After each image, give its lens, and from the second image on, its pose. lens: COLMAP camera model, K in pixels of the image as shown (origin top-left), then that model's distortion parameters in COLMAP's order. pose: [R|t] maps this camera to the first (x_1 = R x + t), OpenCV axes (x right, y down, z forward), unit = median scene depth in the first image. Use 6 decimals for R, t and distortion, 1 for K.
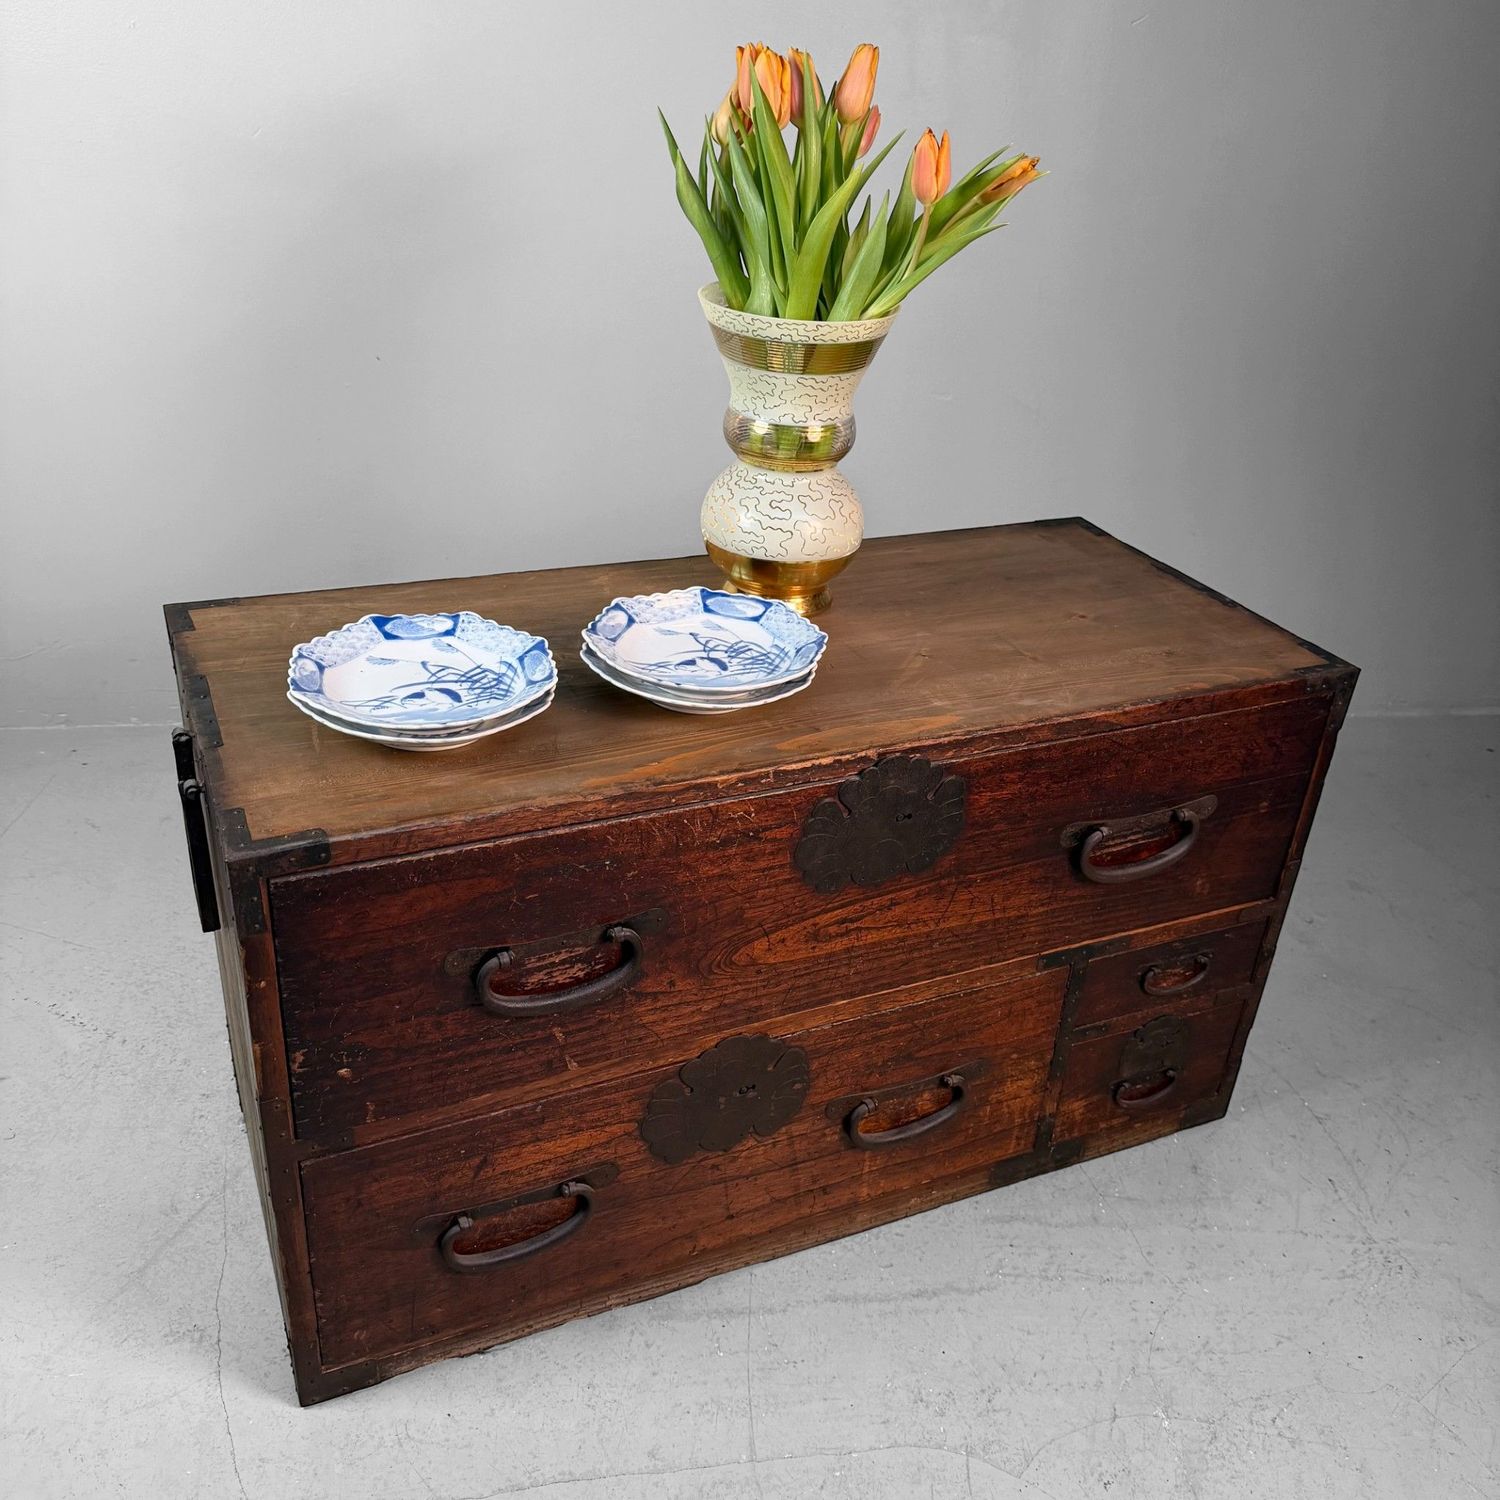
lens RADIAL K [[1403.2, 0, 750.0], [0, 1403.2, 750.0], [0, 0, 1]] dist [0.181748, -0.425744]
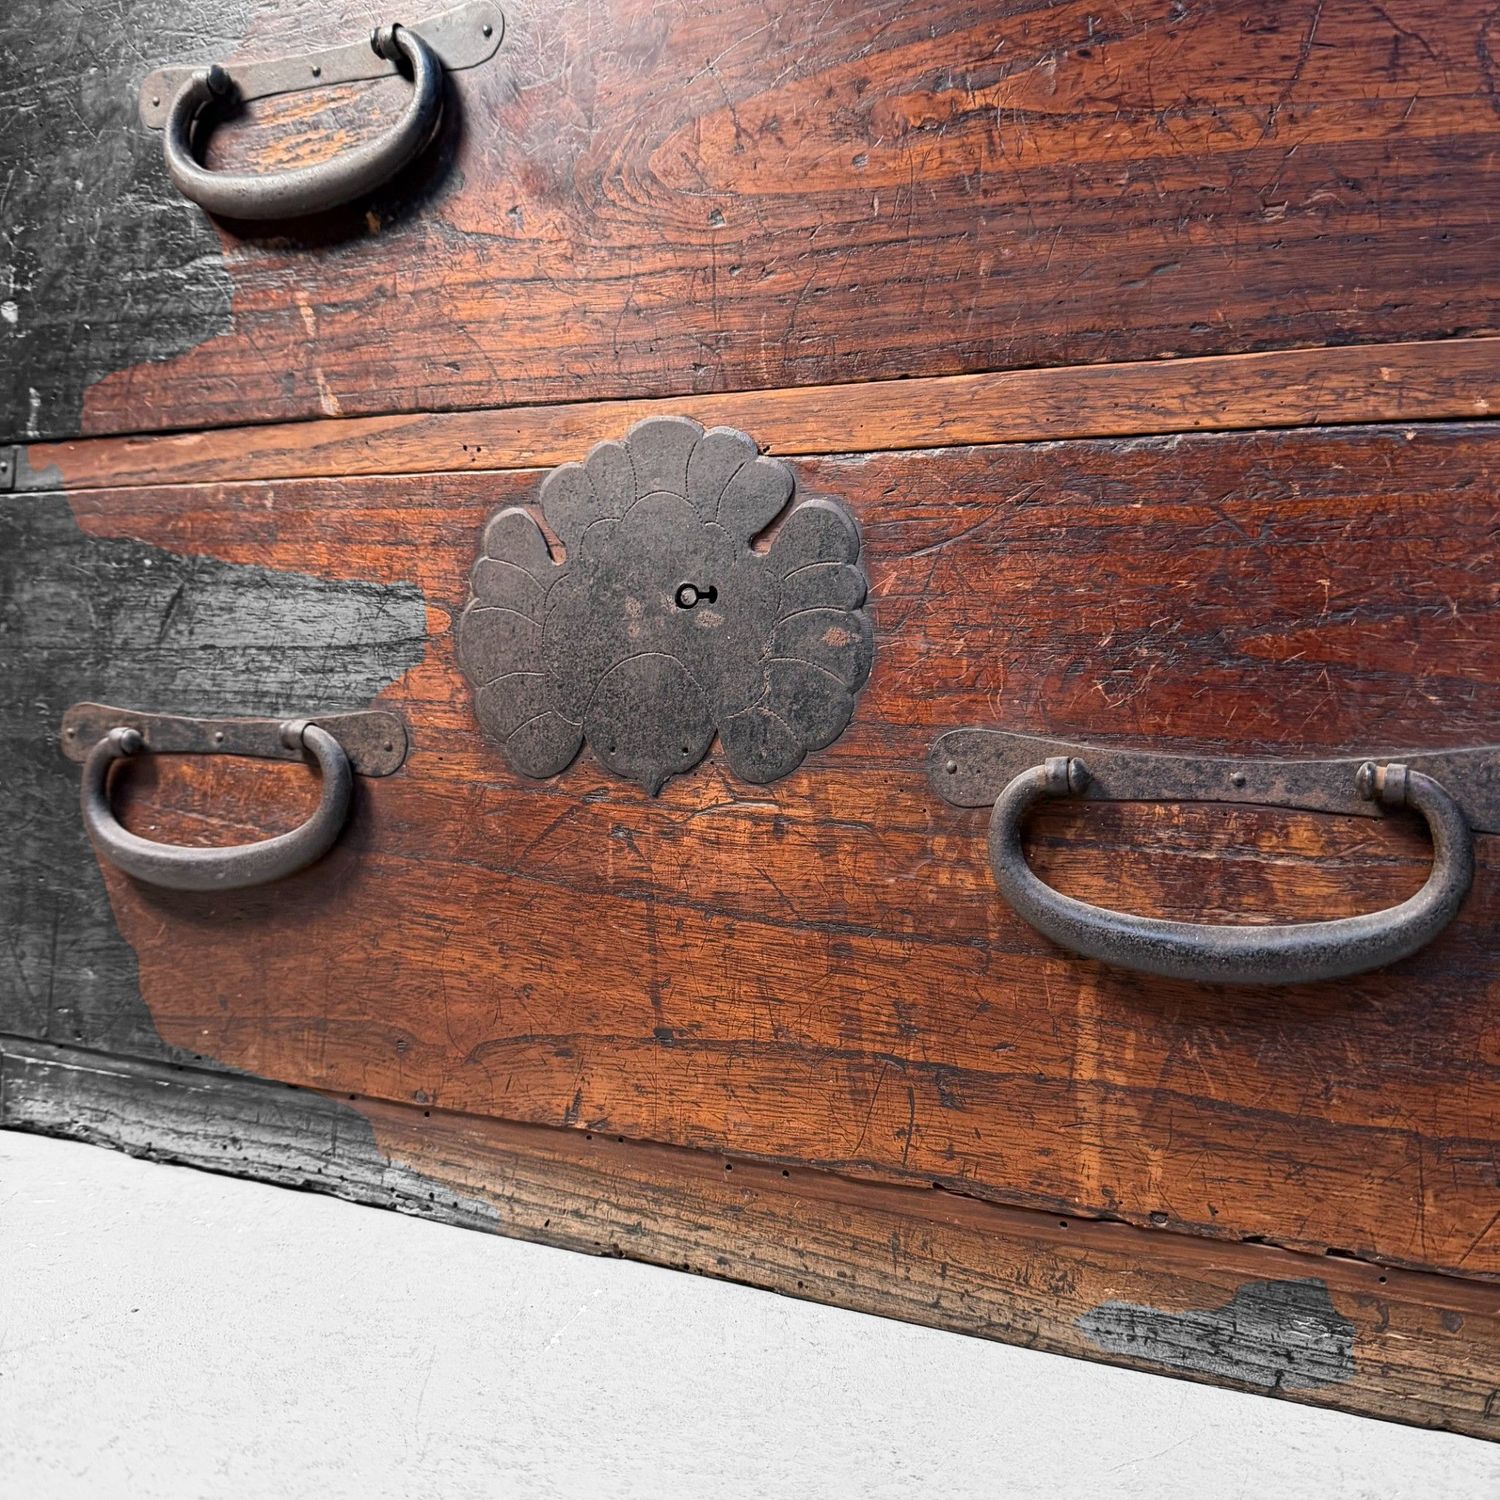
lens RADIAL K [[1404.9, 0, 758.0], [0, 1404.9, 755.8], [0, 0, 1]] dist [0.175111, -0.404948]
pose [[0.664770, -0.034309, -0.746260, 0.306546], [-0.352538, 0.866310, -0.353870, 0.422340], [0.658633, 0.498327, 0.563802, 0.841987]]
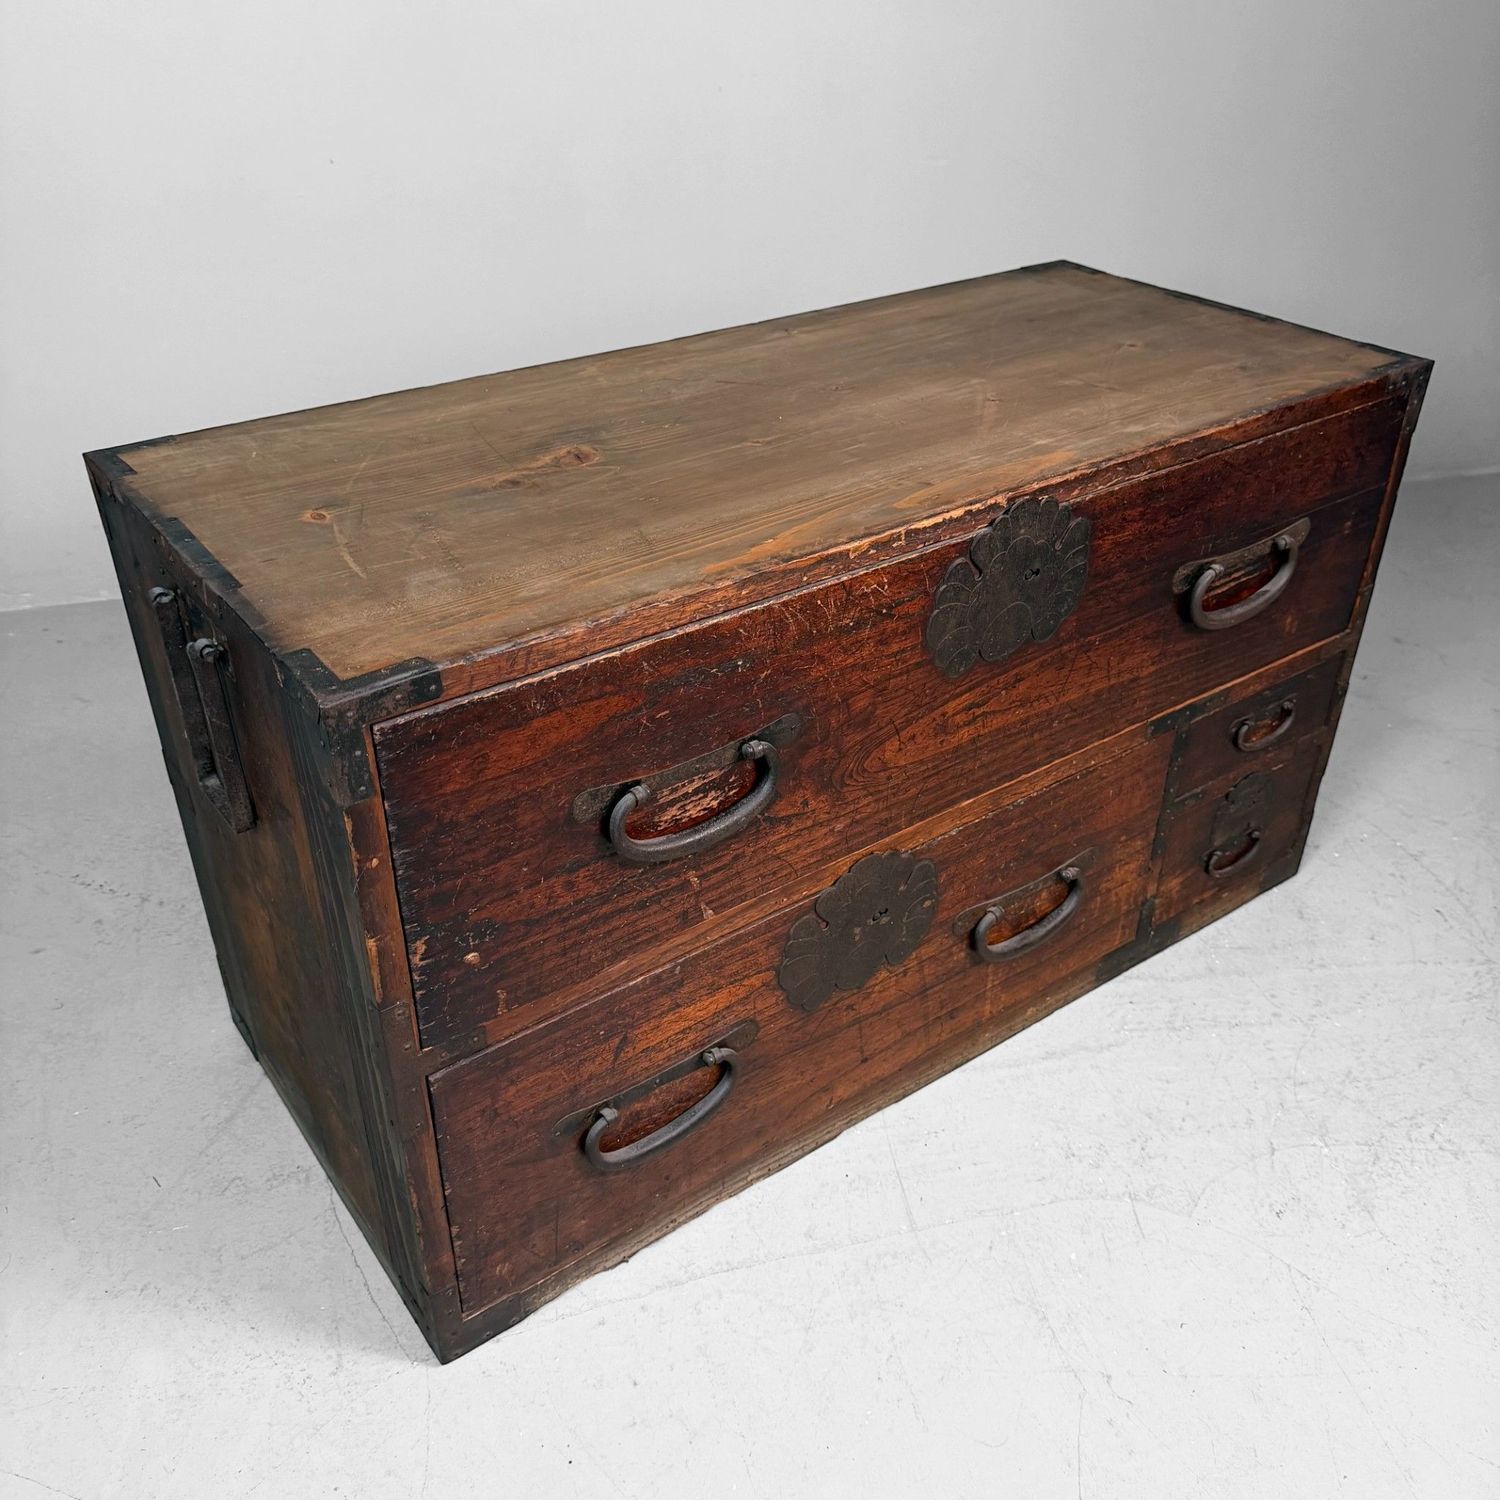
lens RADIAL K [[1404.9, 0, 758.0], [0, 1404.9, 755.8], [0, 0, 1]] dist [0.175111, -0.404948]
pose [[0.976882, -0.160154, 0.141603, -0.192091], [0.149450, 0.985253, 0.083311, 0.058400], [-0.152857, -0.060223, 0.986412, 0.150421]]
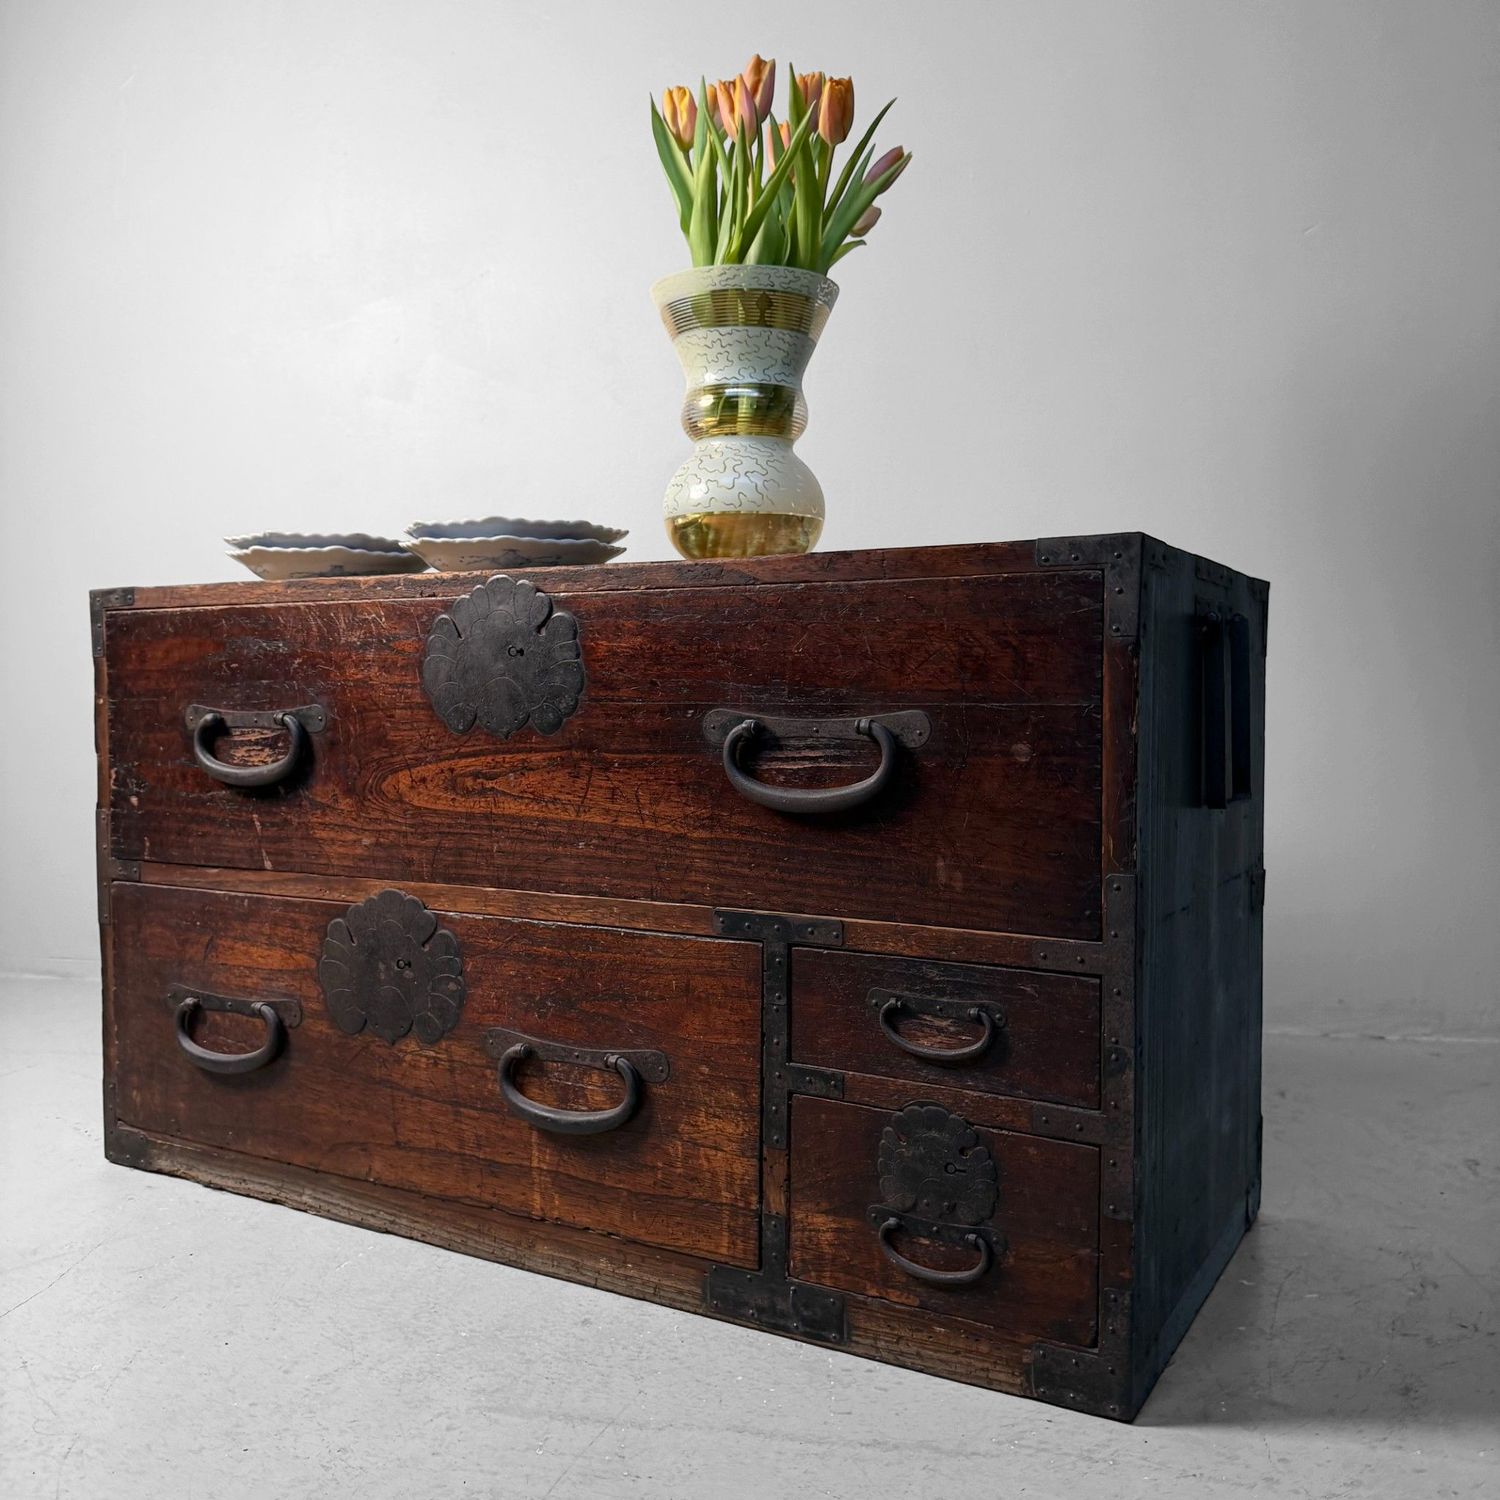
lens RADIAL K [[1403.2, 0, 750.0], [0, 1403.2, 750.0], [0, 0, 1]] dist [0.181748, -0.425744]
pose [[0.581706, -0.034208, -0.812680, 0.940609], [-0.356542, 0.887292, -0.292557, 0.317994], [0.731092, 0.459937, 0.503947, 0.645096]]
